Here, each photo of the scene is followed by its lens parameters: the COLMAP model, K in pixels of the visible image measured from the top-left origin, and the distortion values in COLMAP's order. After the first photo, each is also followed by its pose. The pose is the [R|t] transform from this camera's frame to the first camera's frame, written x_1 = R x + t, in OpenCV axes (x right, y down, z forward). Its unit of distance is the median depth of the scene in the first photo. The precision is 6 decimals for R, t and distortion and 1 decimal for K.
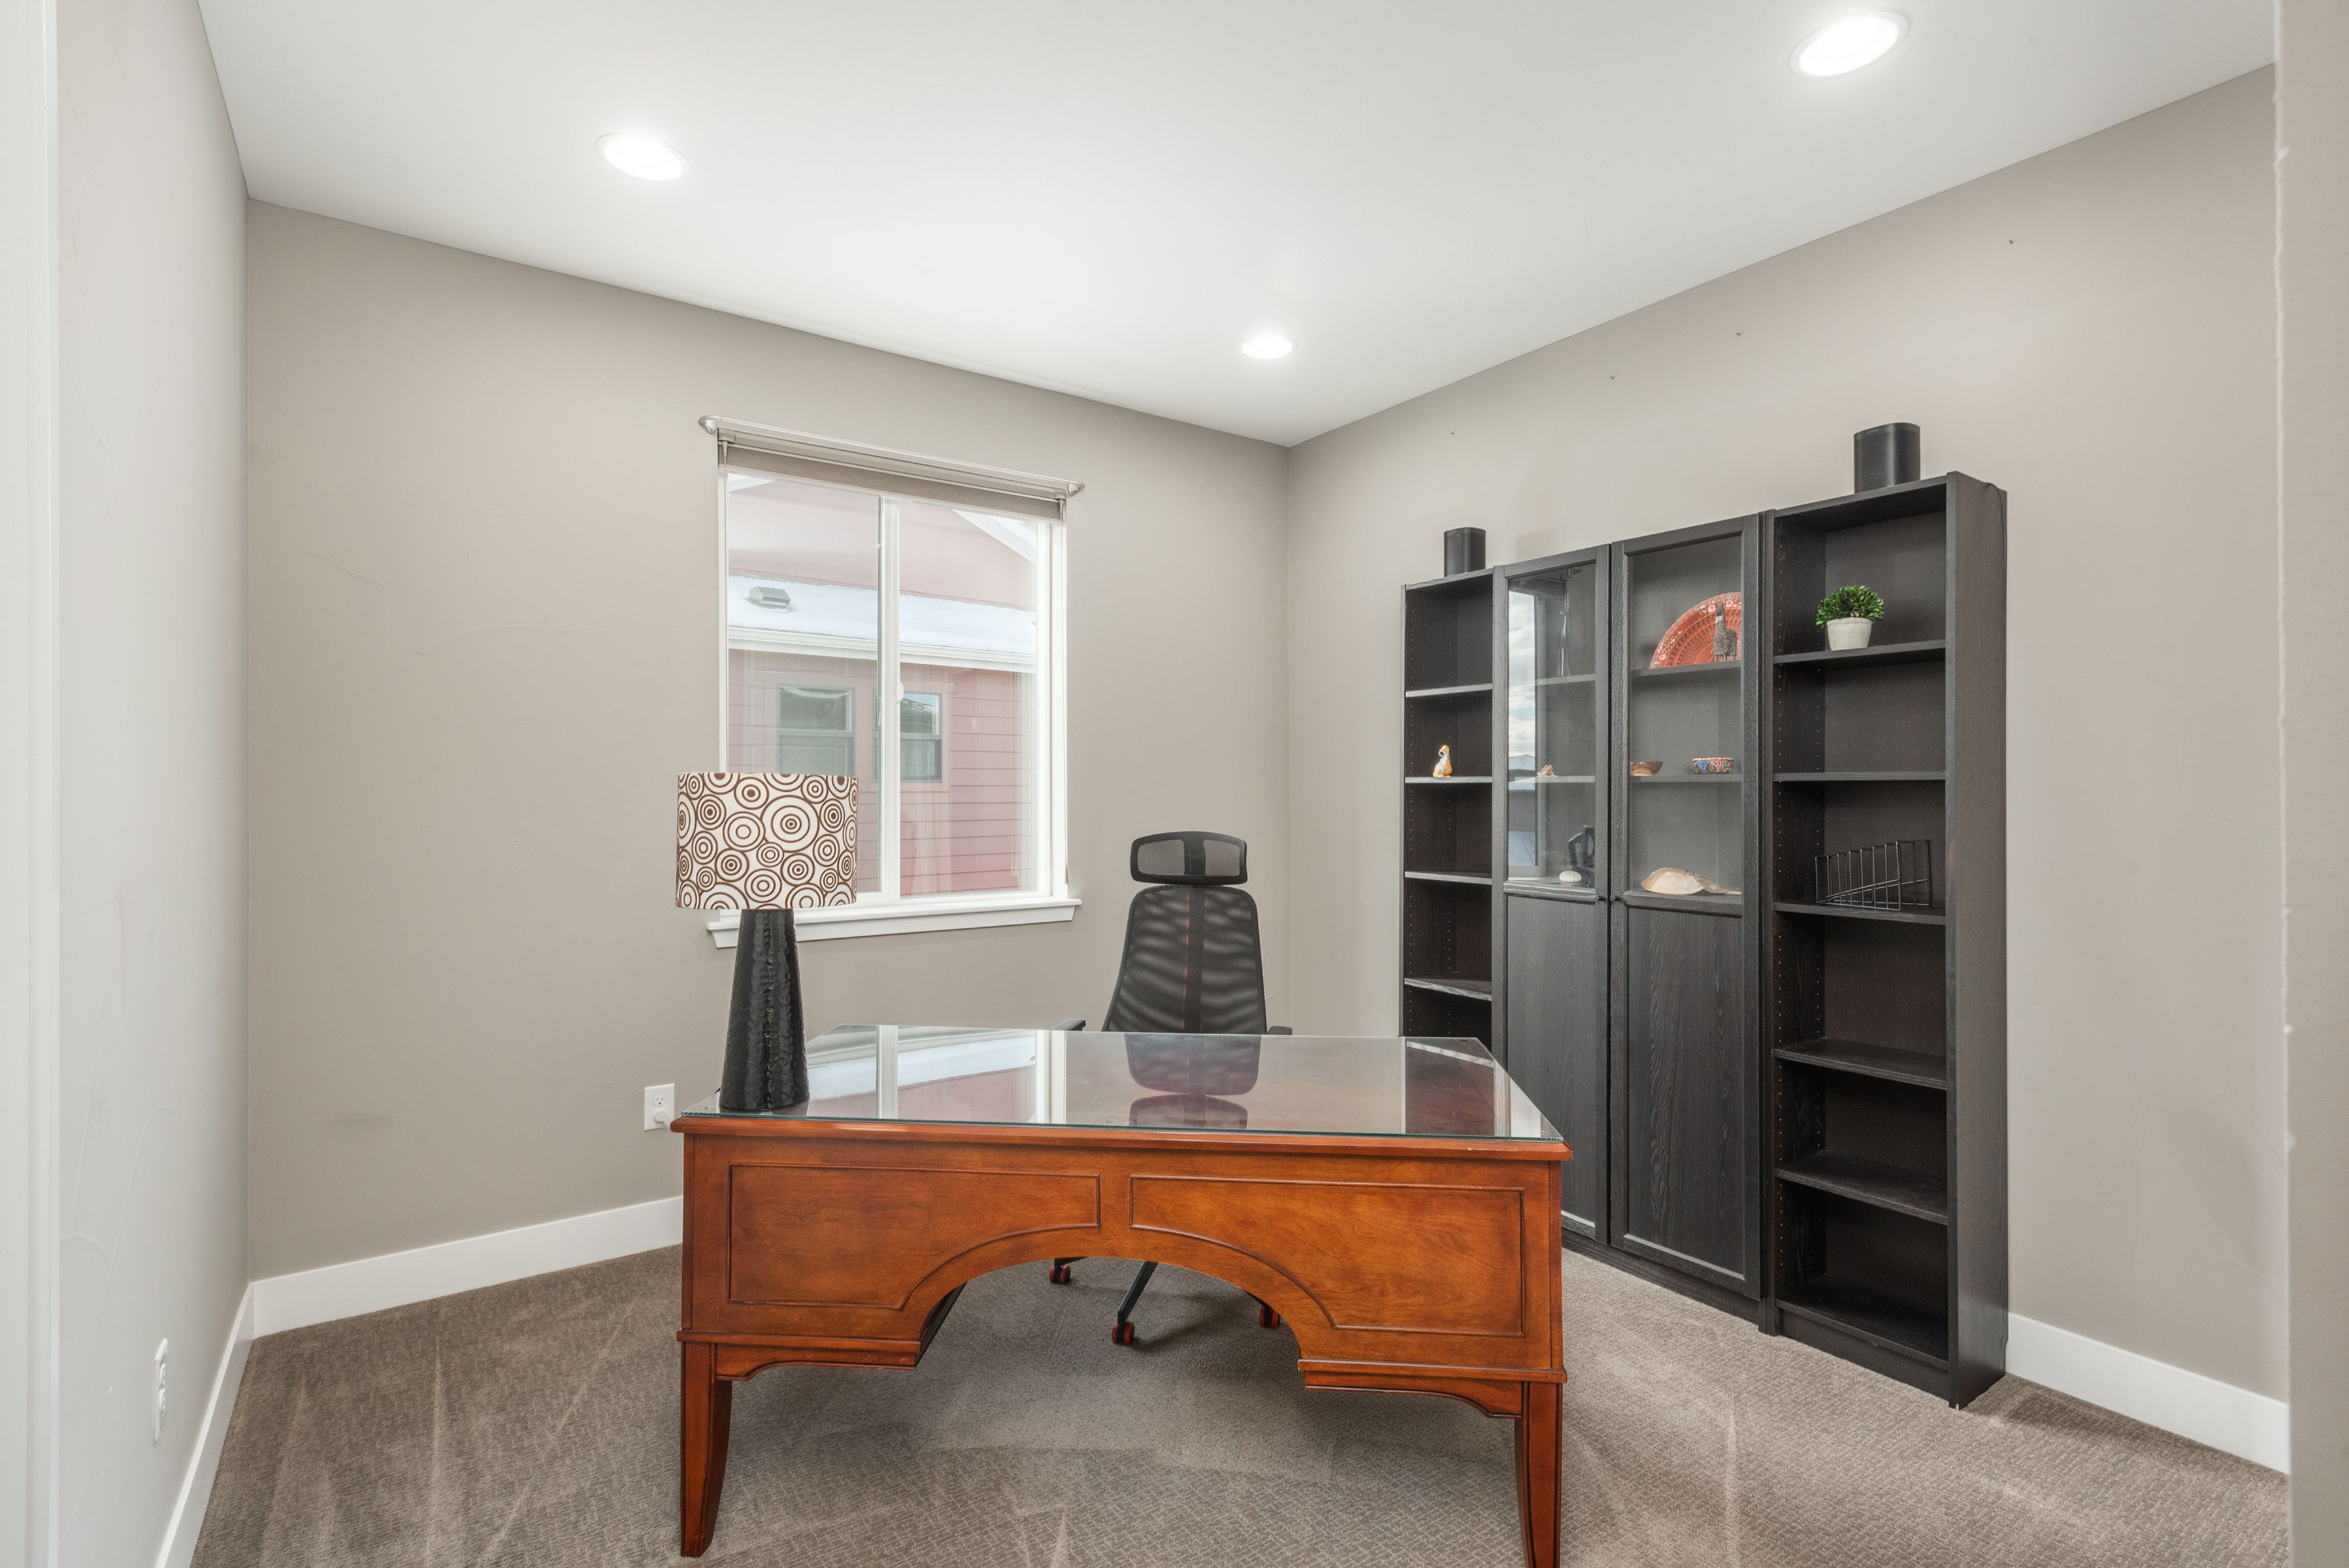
lens RADIAL K [[1098.7, 0, 1167.6], [0, 1098.7, 797.7], [0, 0, 1]] dist [0.018424, -0.003478]
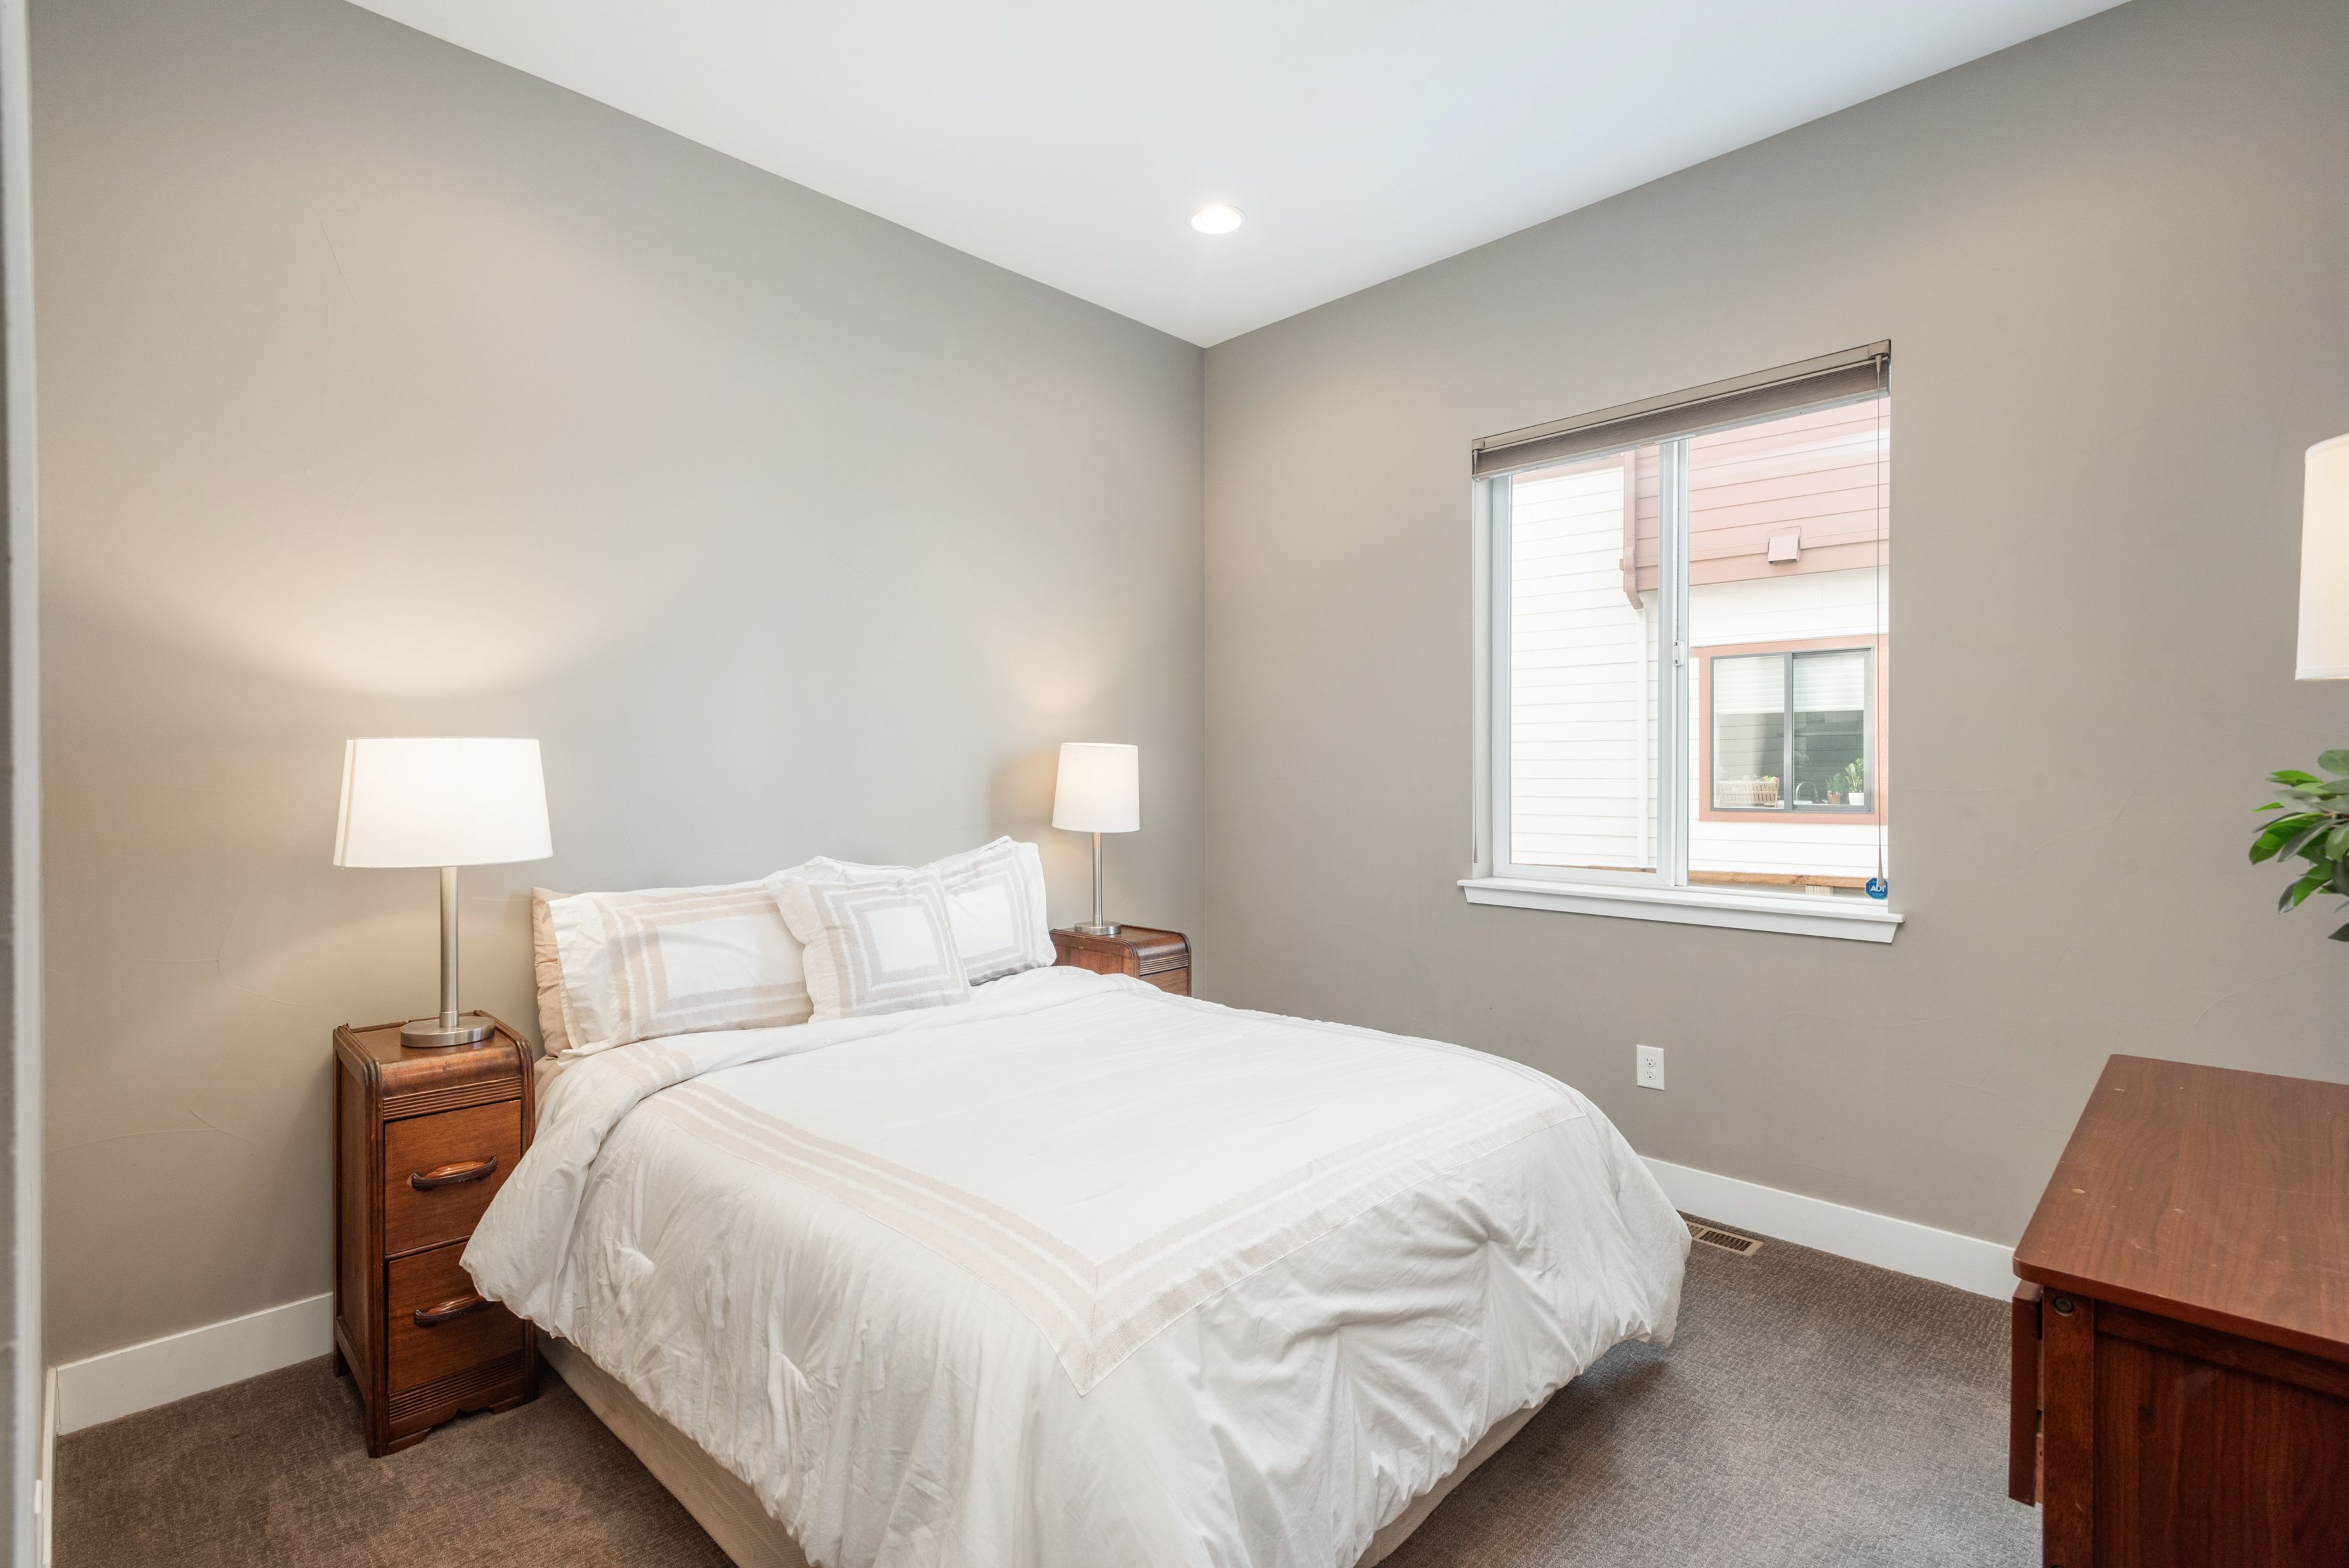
lens RADIAL K [[1098.7, 0, 1160.6], [0, 1098.7, 779.1], [0, 0, 1]] dist [0.018424, -0.003478]
pose [[0.181840, 0.008787, -0.983289, 0.535214], [-0.004050, 0.999958, 0.008187, 0.000695], [0.983320, 0.002494, 0.181868, 0.398713]]
